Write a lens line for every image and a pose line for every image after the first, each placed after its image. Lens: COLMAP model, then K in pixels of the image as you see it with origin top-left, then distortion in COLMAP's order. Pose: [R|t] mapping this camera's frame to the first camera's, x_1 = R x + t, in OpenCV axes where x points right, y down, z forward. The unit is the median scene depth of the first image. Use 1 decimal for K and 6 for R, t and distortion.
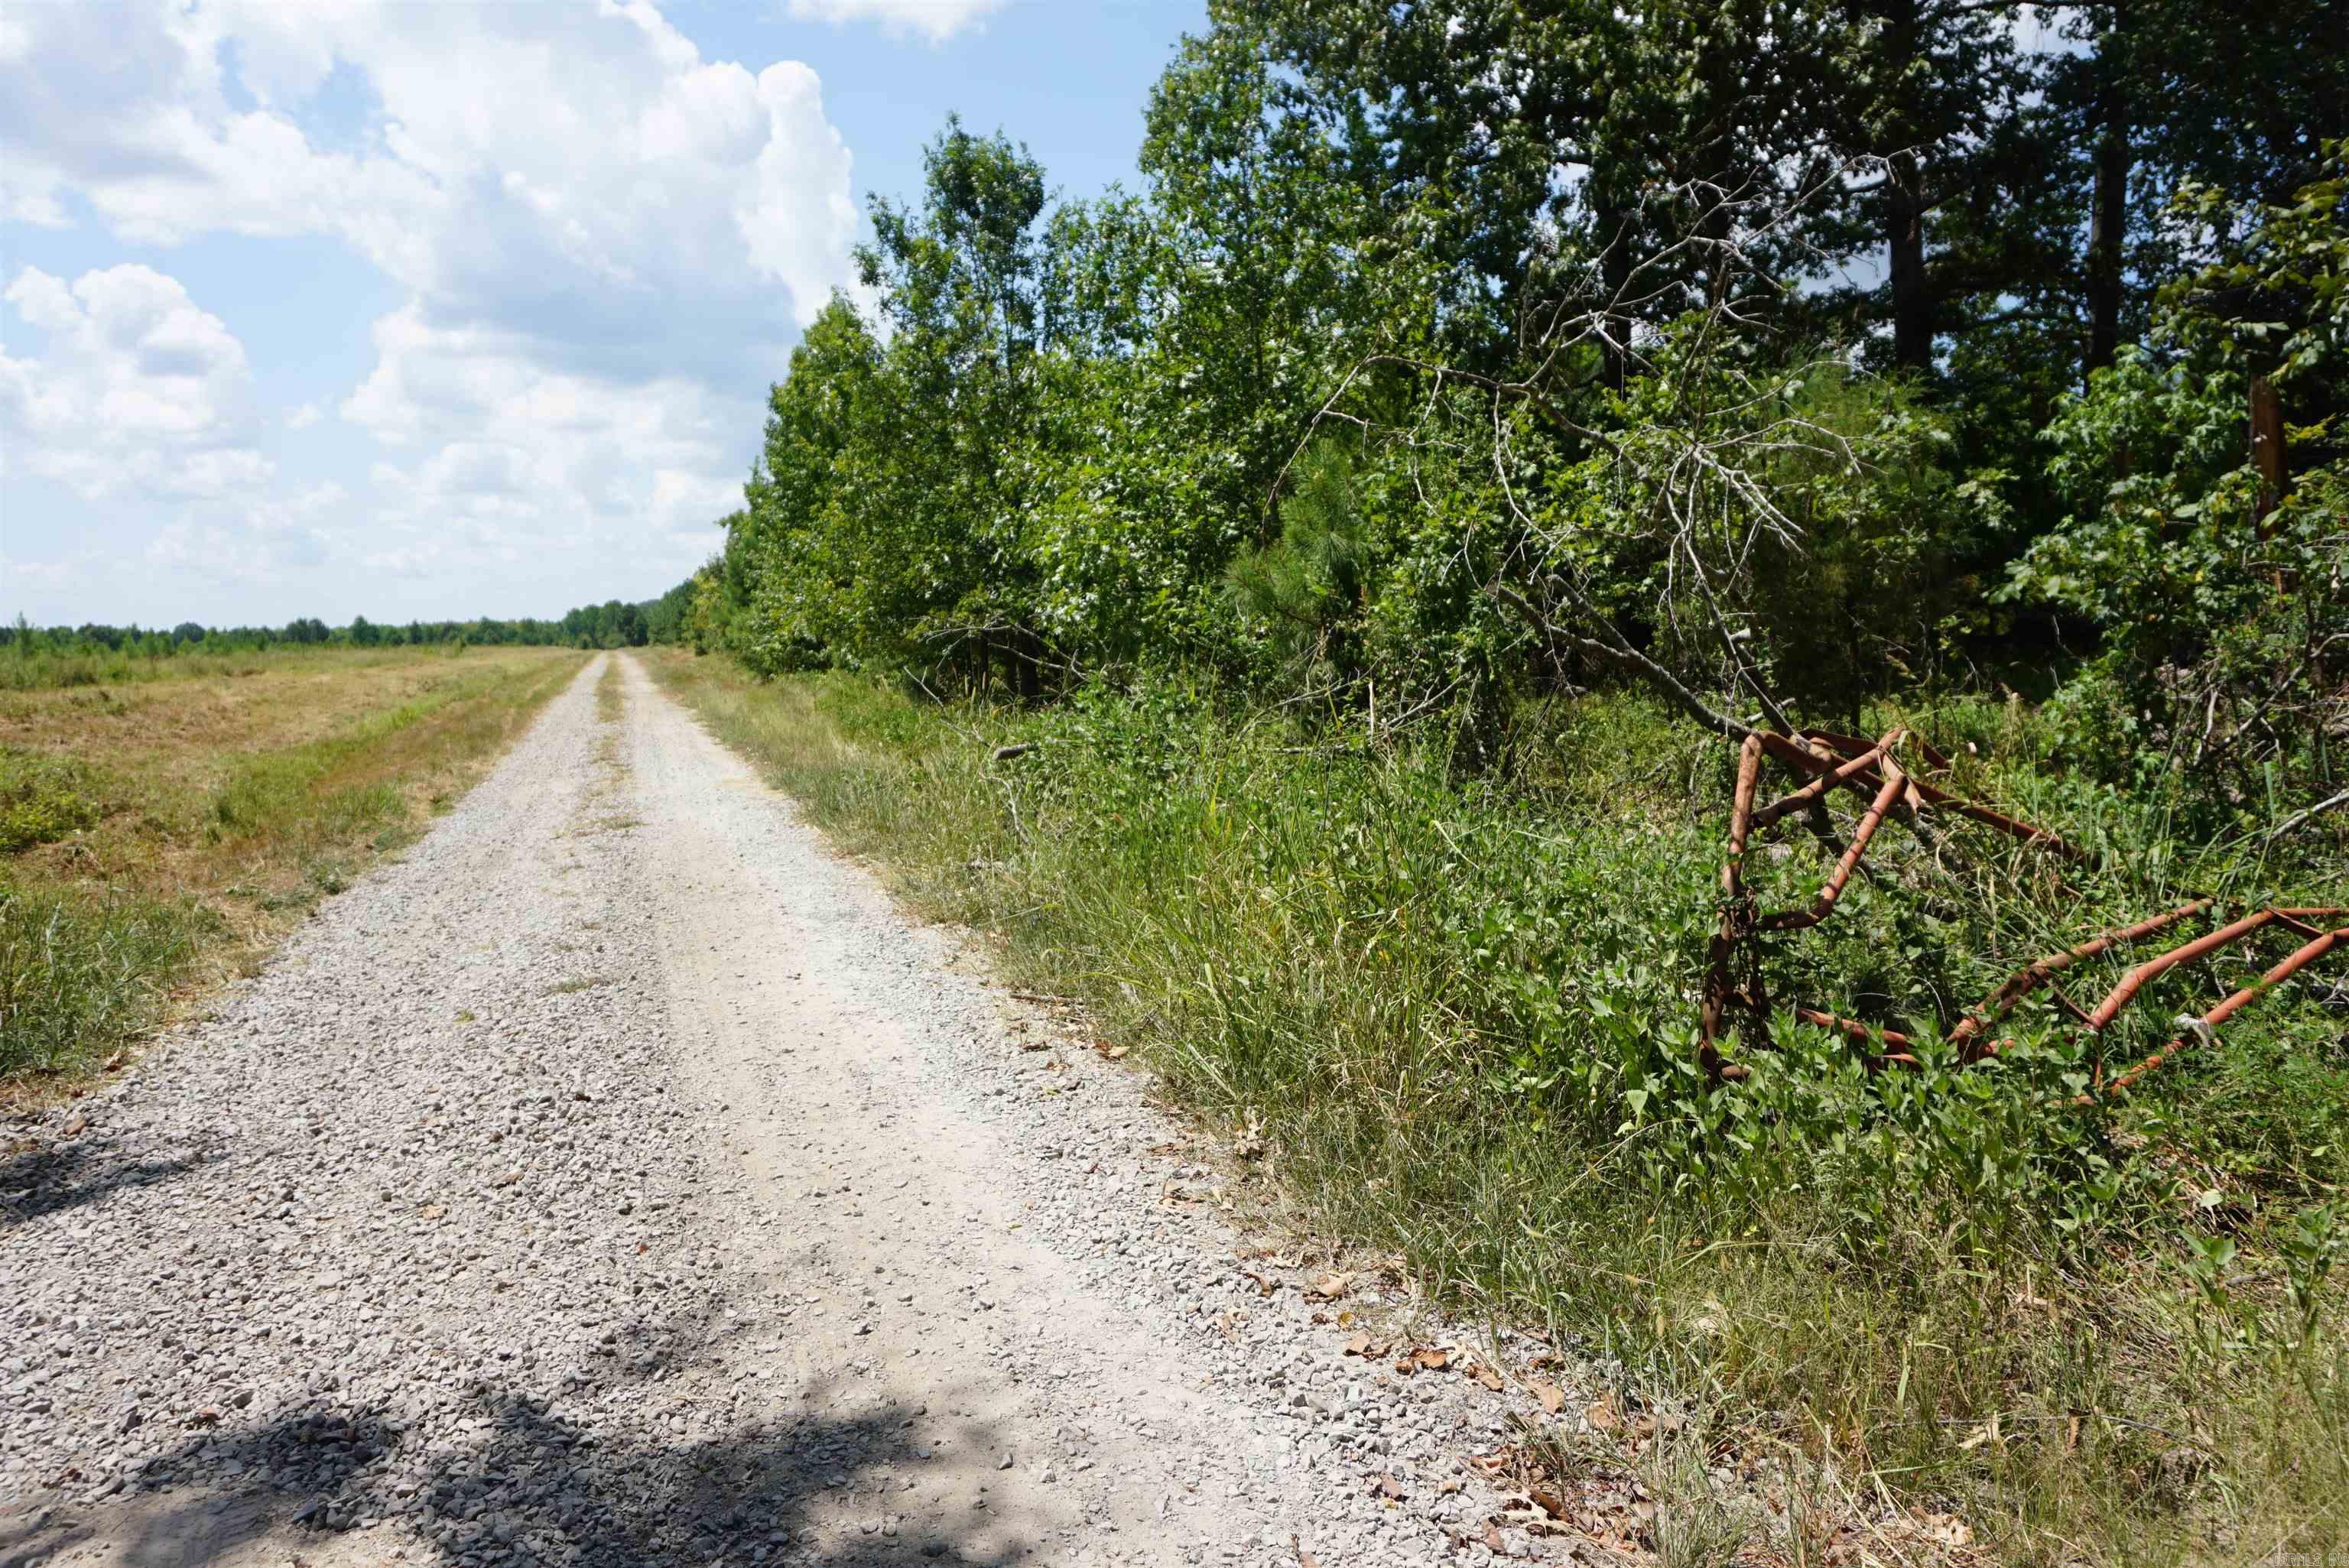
lens RADIAL K [[1637.5, 0, 1178.1], [0, 1637.5, 793.4], [0, 0, 1]] dist [-0.007907, 0.033918]
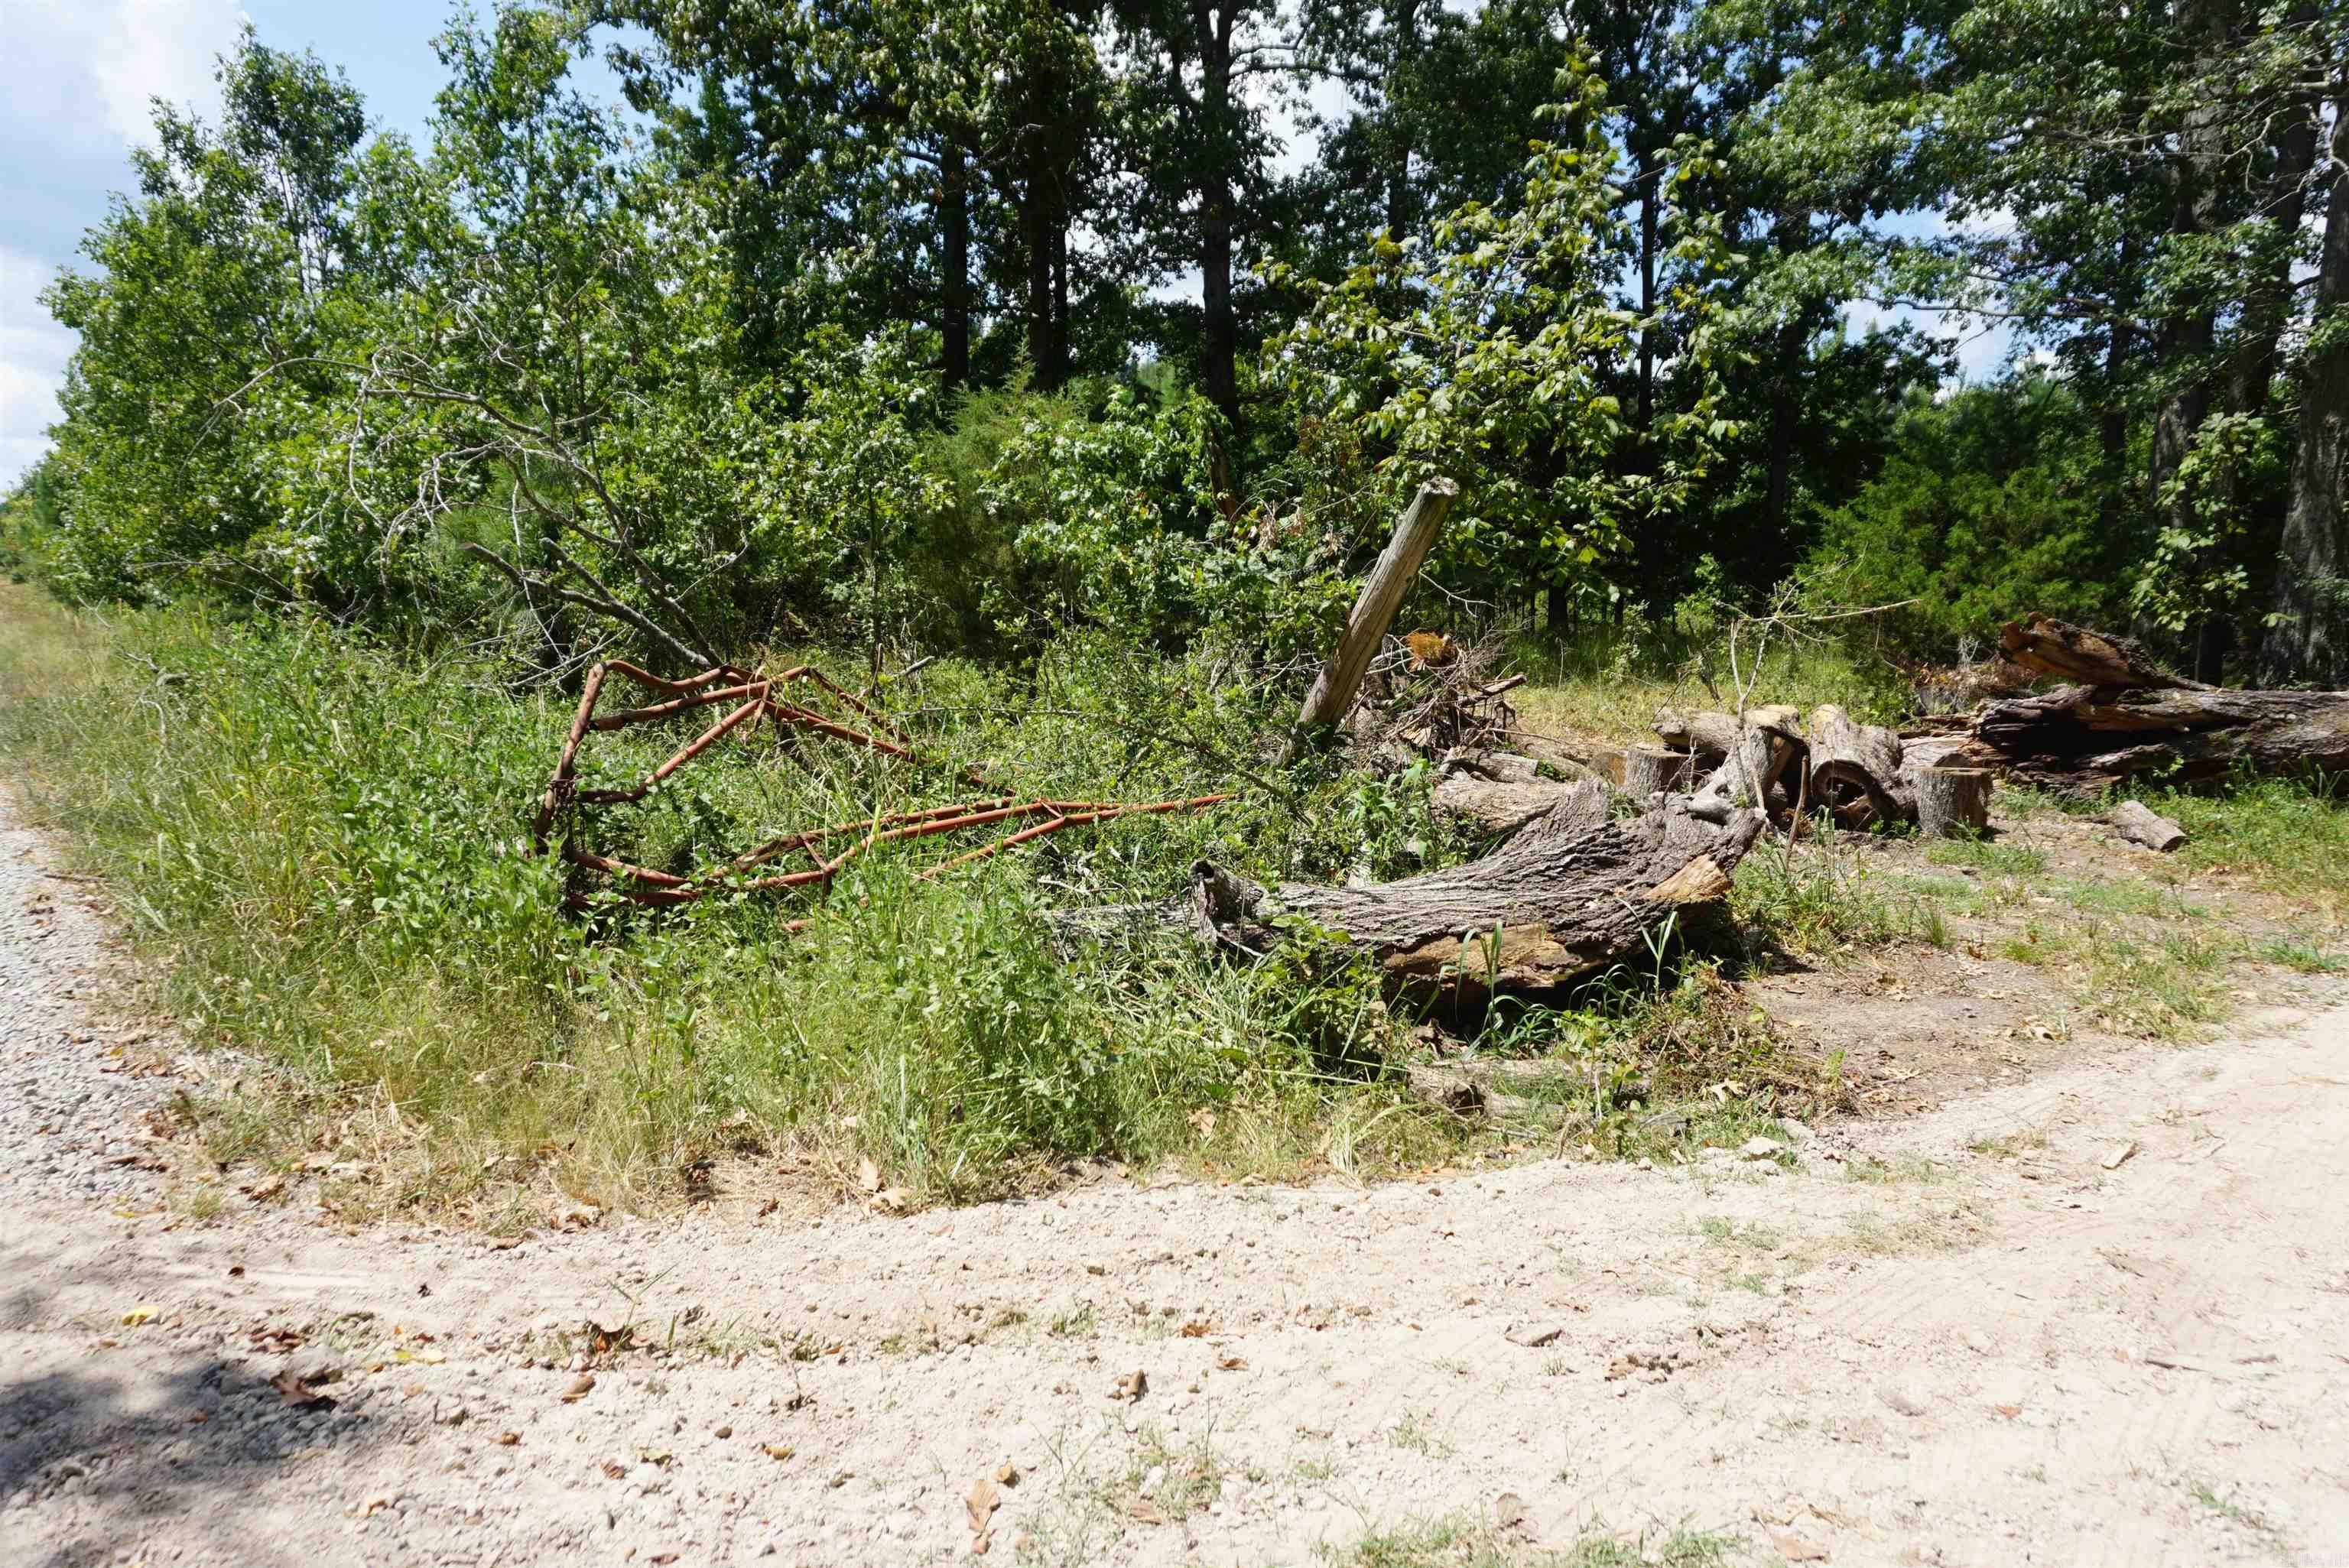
lens RADIAL K [[1637.5, 0, 1178.1], [0, 1637.5, 793.4], [0, 0, 1]] dist [-0.007907, 0.033918]
pose [[0.950115, 0.005227, 0.311855, 0.077771], [-0.012072, 0.999727, 0.020021, 0.008008], [-0.311665, -0.022787, 0.949919, -0.091057]]
